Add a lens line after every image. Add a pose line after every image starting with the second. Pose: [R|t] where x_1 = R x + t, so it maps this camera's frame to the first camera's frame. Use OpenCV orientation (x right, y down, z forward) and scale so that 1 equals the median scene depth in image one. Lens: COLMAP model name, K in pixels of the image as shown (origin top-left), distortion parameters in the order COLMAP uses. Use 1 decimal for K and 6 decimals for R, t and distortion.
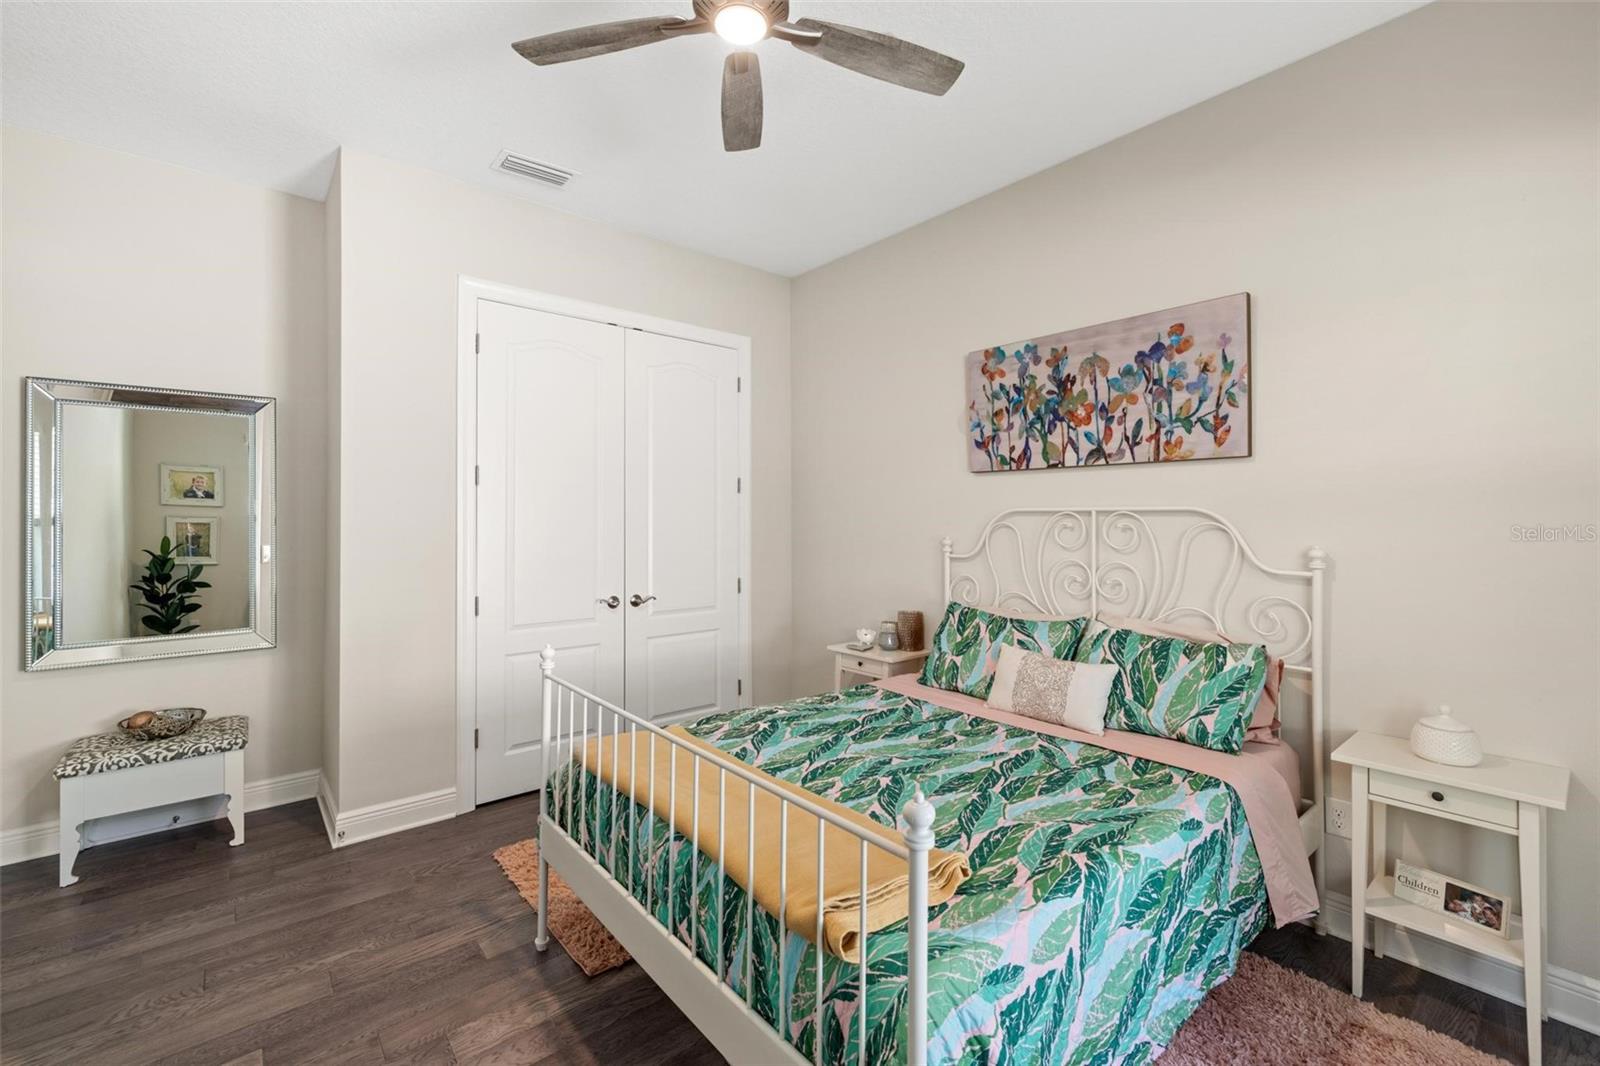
lens RADIAL K [[669.3, 0, 801.3], [0, 669.3, 520.2], [0, 0, 1]] dist [0.004442, -0.000963]
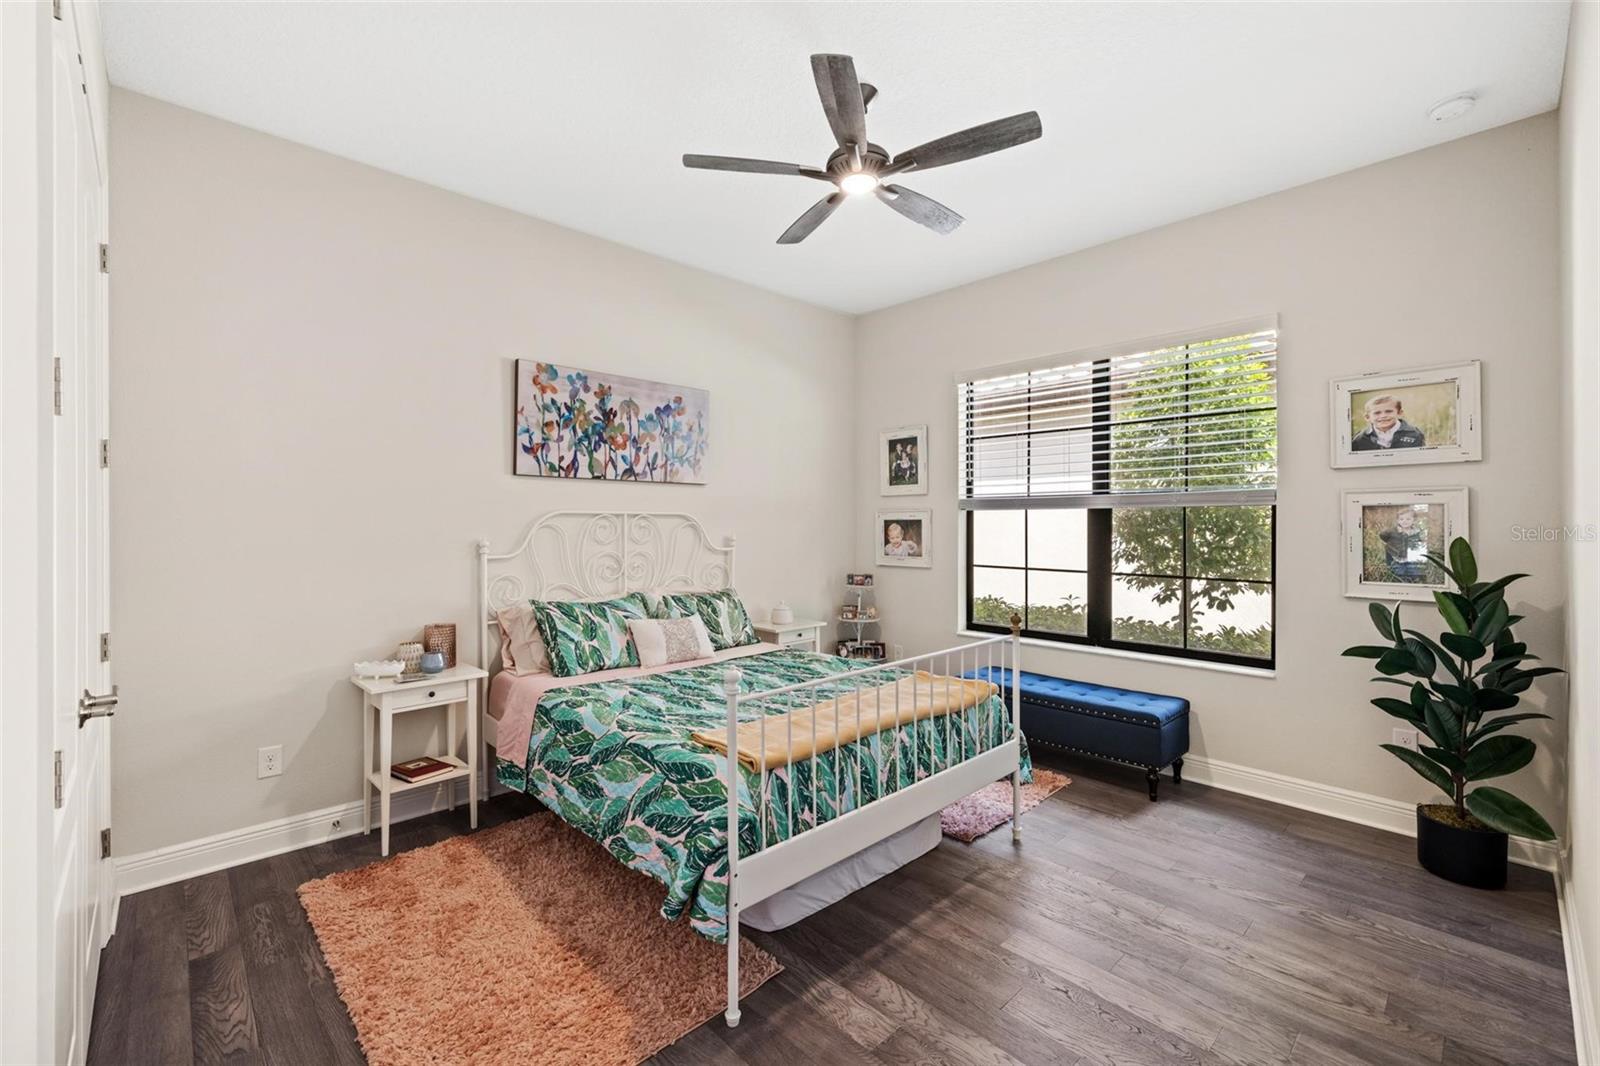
lens RADIAL K [[669.3, 0, 797.0], [0, 669.3, 526.2], [0, 0, 1]] dist [0.004442, -0.000963]
pose [[-0.048646, -0.005440, 0.998801, -0.905437], [0.003689, 0.999977, 0.005626, 0.004101], [-0.998809, 0.003958, -0.048625, 0.702623]]
